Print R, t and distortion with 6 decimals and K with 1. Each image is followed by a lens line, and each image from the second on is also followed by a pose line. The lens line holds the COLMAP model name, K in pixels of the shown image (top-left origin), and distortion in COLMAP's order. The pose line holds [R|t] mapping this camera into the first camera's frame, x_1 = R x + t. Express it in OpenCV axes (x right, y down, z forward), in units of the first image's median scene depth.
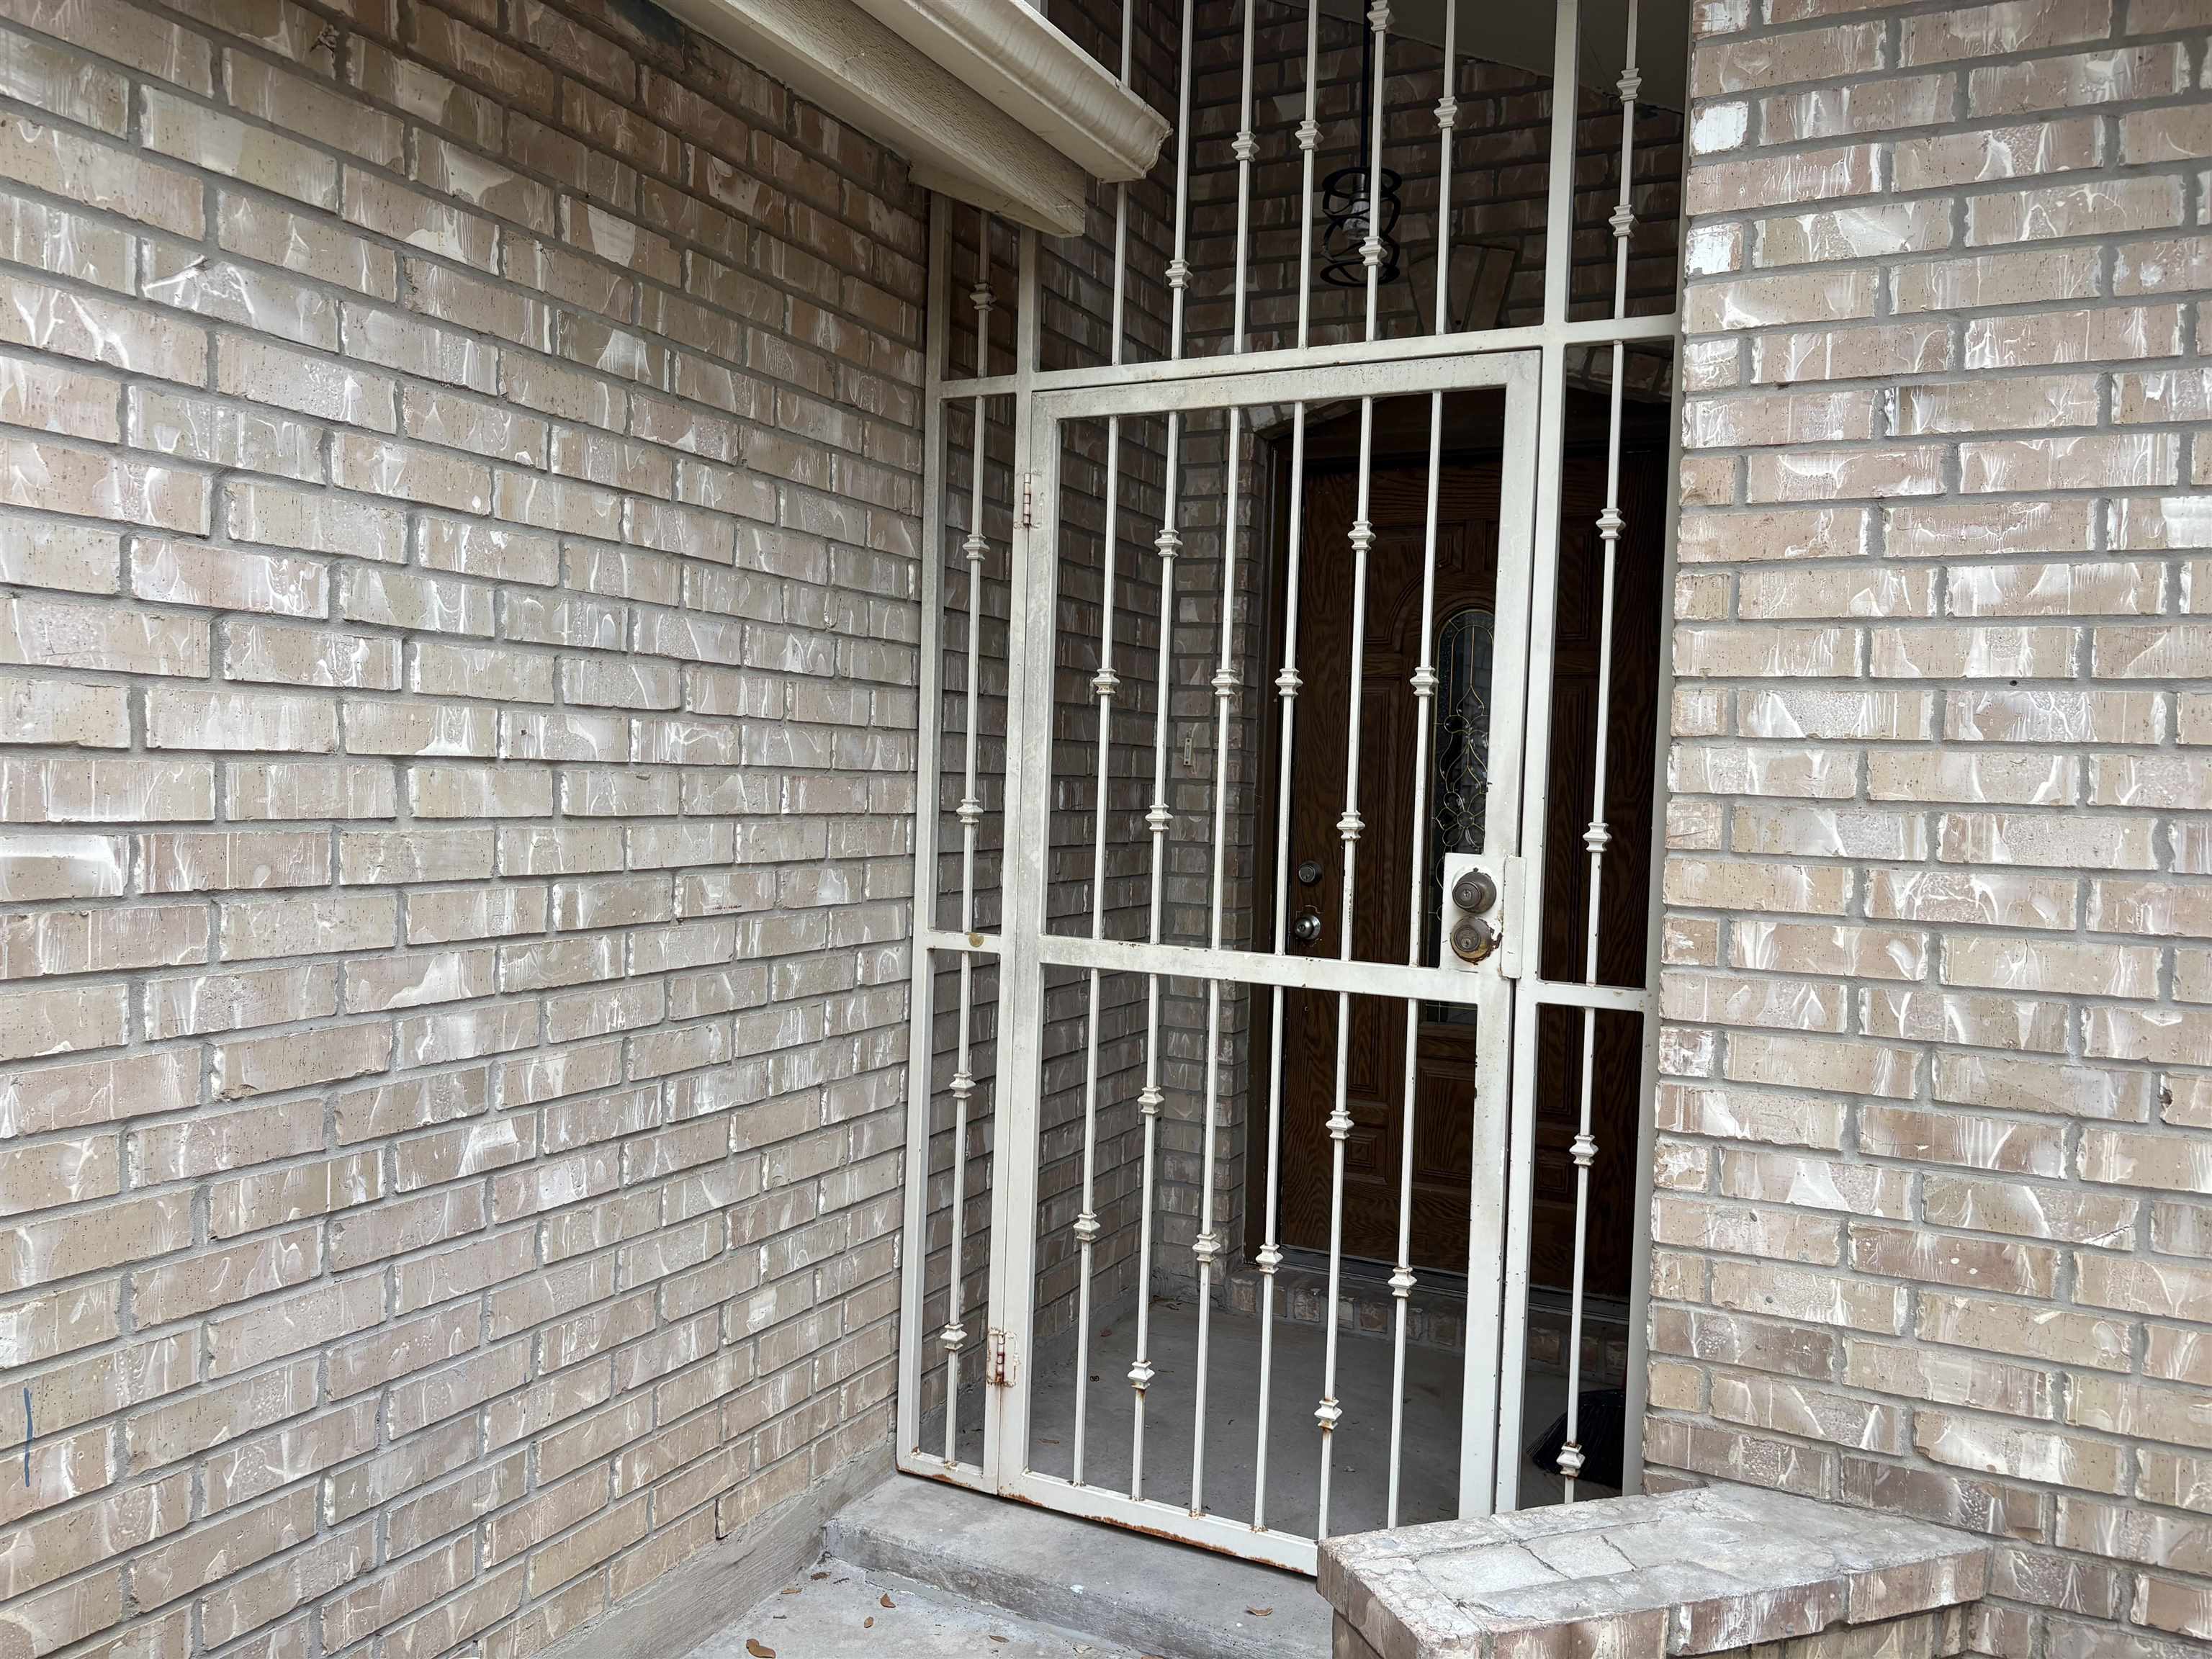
lens RADIAL K [[1671.3, 0, 1106.5], [0, 1671.3, 829.6], [0, 0, 1]] dist [0.027114, -0.038270]
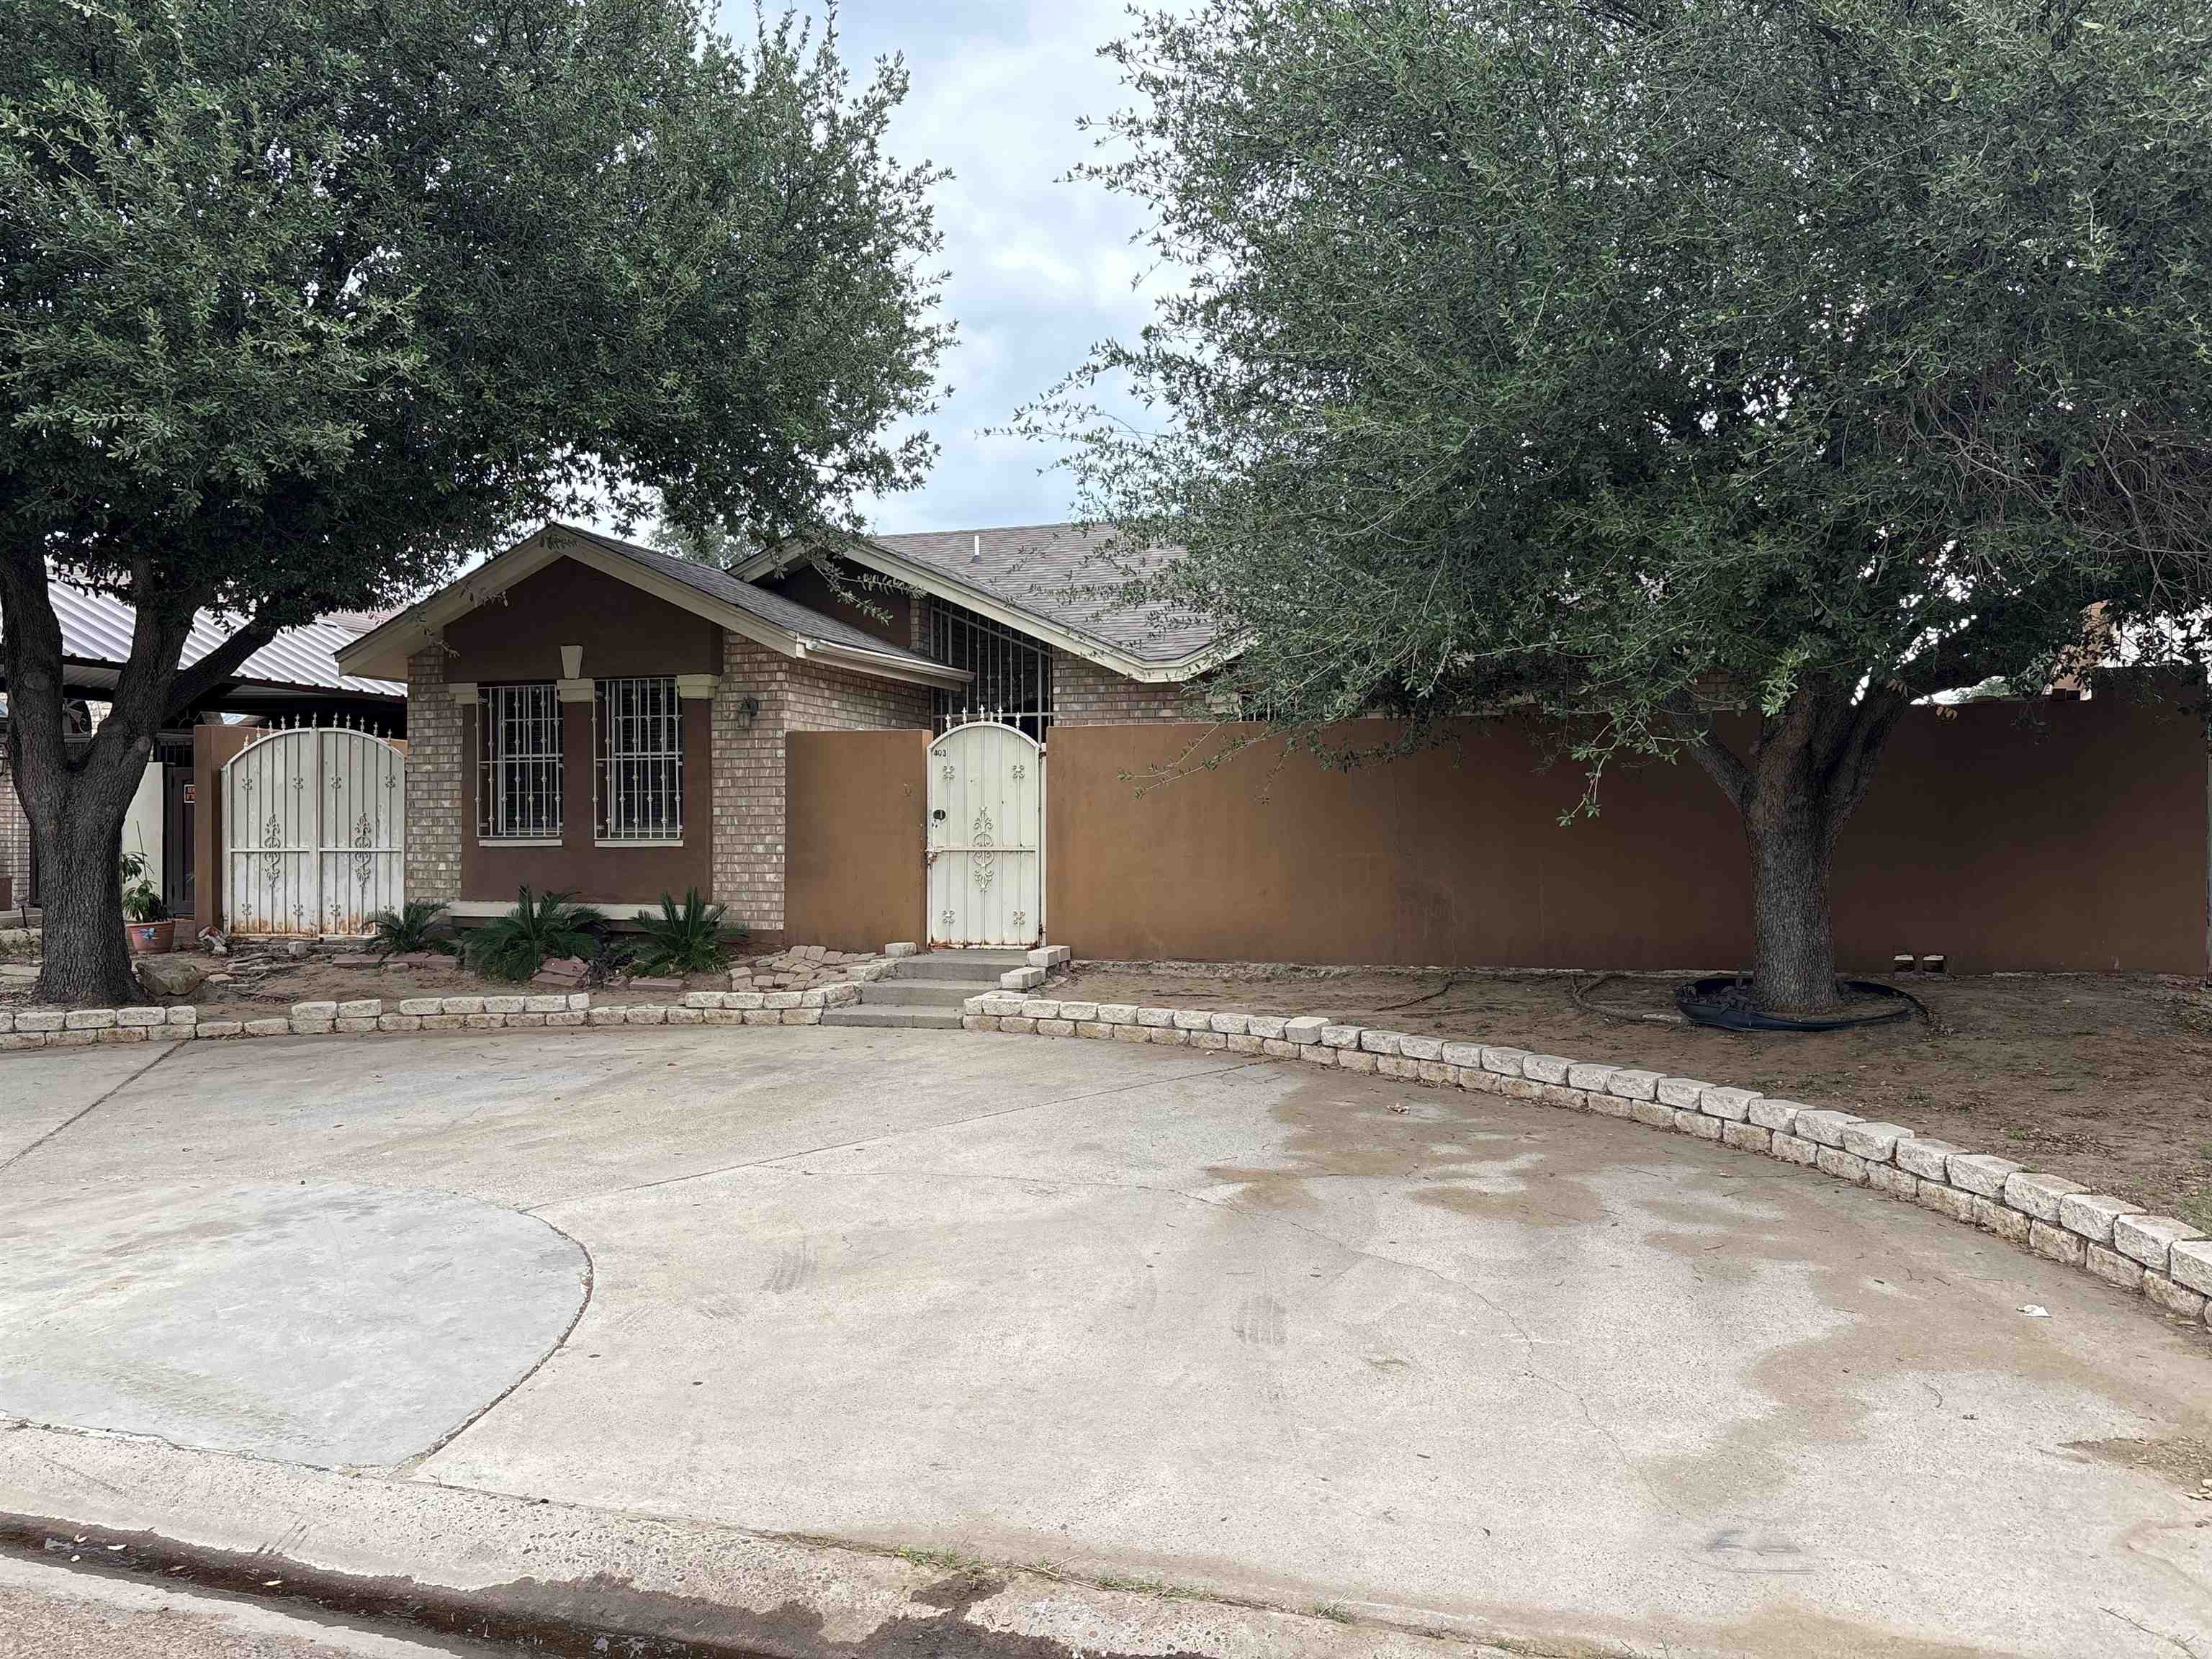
lens RADIAL K [[1671.3, 0, 1107.3], [0, 1671.3, 829.2], [0, 0, 1]] dist [0.027114, -0.038270]
pose [[0.989373, -0.033556, 0.141476, -0.431412], [0.038614, 0.998704, -0.033154, 0.398631], [-0.140180, 0.038265, 0.989386, -5.886948]]
